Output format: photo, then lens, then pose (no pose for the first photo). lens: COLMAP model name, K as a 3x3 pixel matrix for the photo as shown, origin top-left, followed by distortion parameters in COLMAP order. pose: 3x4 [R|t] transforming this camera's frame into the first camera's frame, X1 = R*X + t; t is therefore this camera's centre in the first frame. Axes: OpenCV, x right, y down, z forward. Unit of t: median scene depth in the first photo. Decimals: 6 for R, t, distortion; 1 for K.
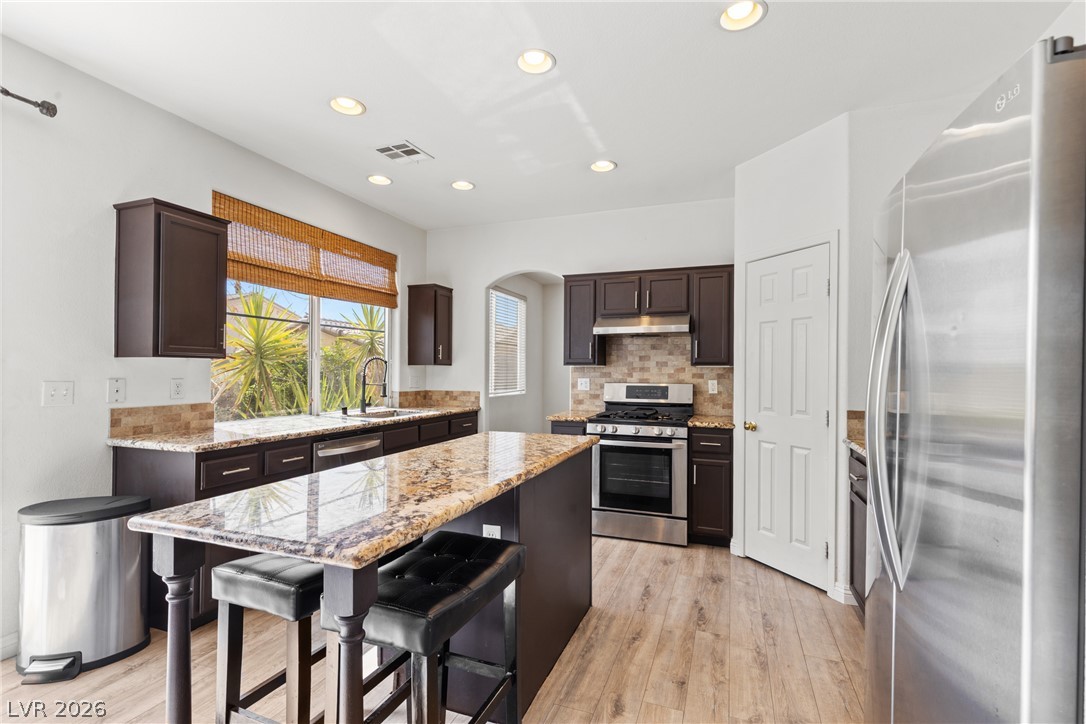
lens RADIAL K [[490.0, 0, 547.6], [0, 490.0, 369.8], [0, 0, 1]] dist [0.011105, -0.003424]
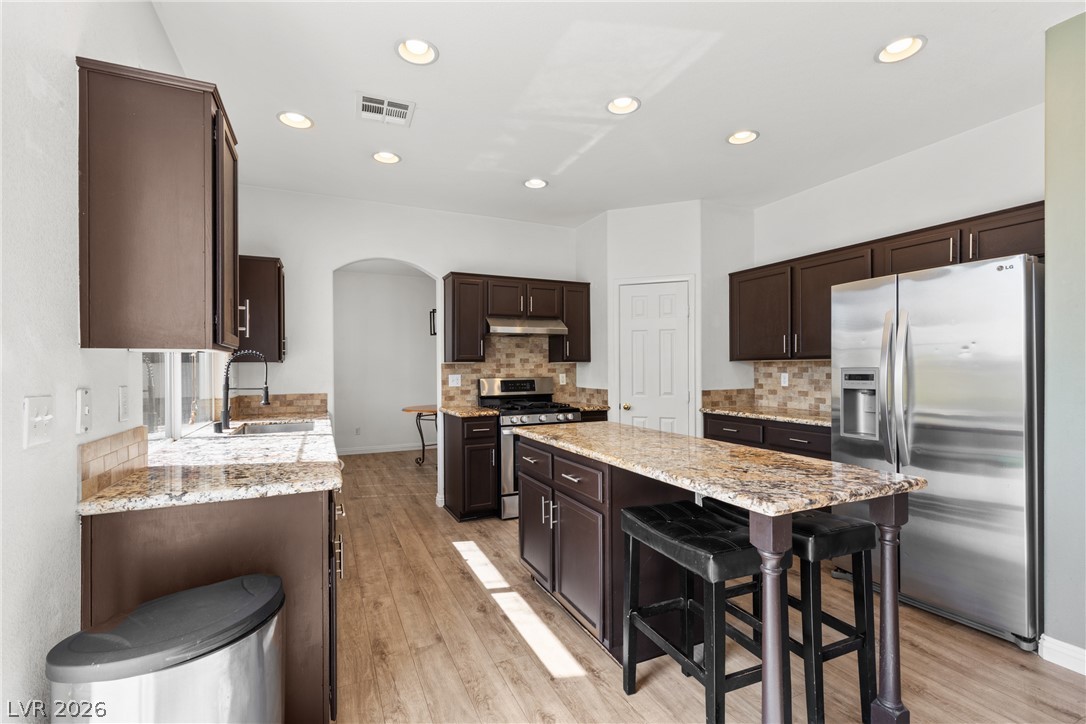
lens RADIAL K [[490.0, 0, 546.6], [0, 490.0, 366.6], [0, 0, 1]] dist [0.011105, -0.003424]
pose [[0.703319, -0.008183, 0.710827, -0.610205], [0.007142, 0.999965, 0.004445, -0.003161], [-0.710838, 0.001951, 0.703353, 0.183384]]
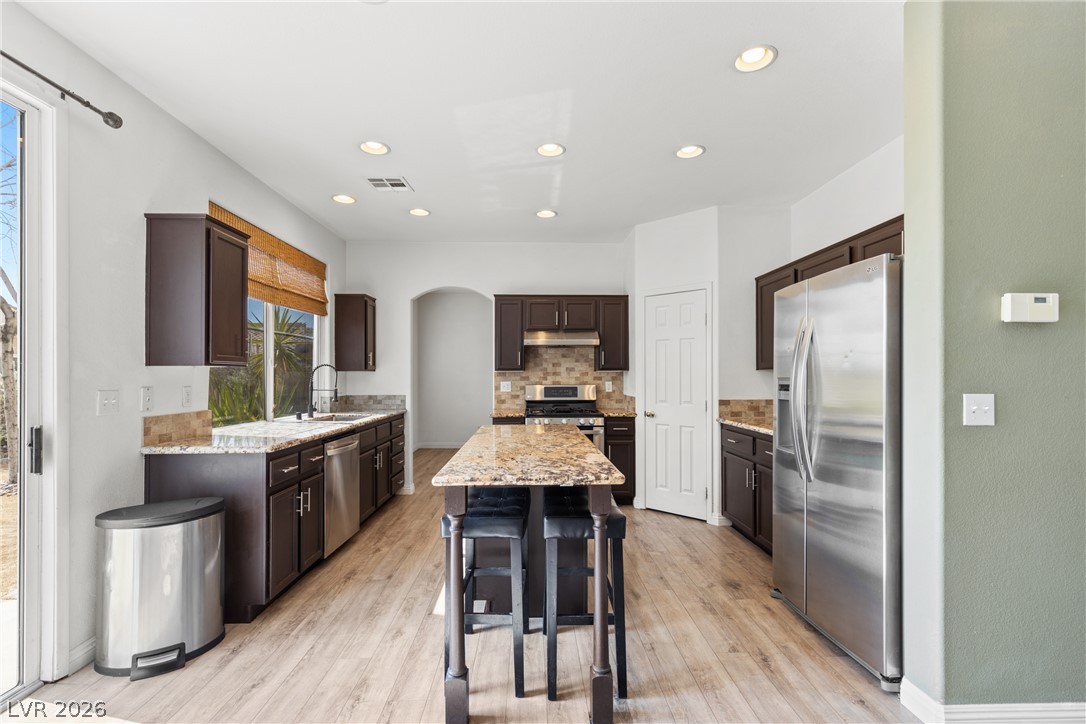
lens RADIAL K [[490.0, 0, 543.1], [0, 490.0, 370.9], [0, 0, 1]] dist [0.011105, -0.003424]
pose [[0.926508, -0.004662, 0.376247, -0.342800], [0.006704, 0.999969, -0.004118, -0.003668], [-0.376216, 0.006337, 0.926510, -0.154091]]
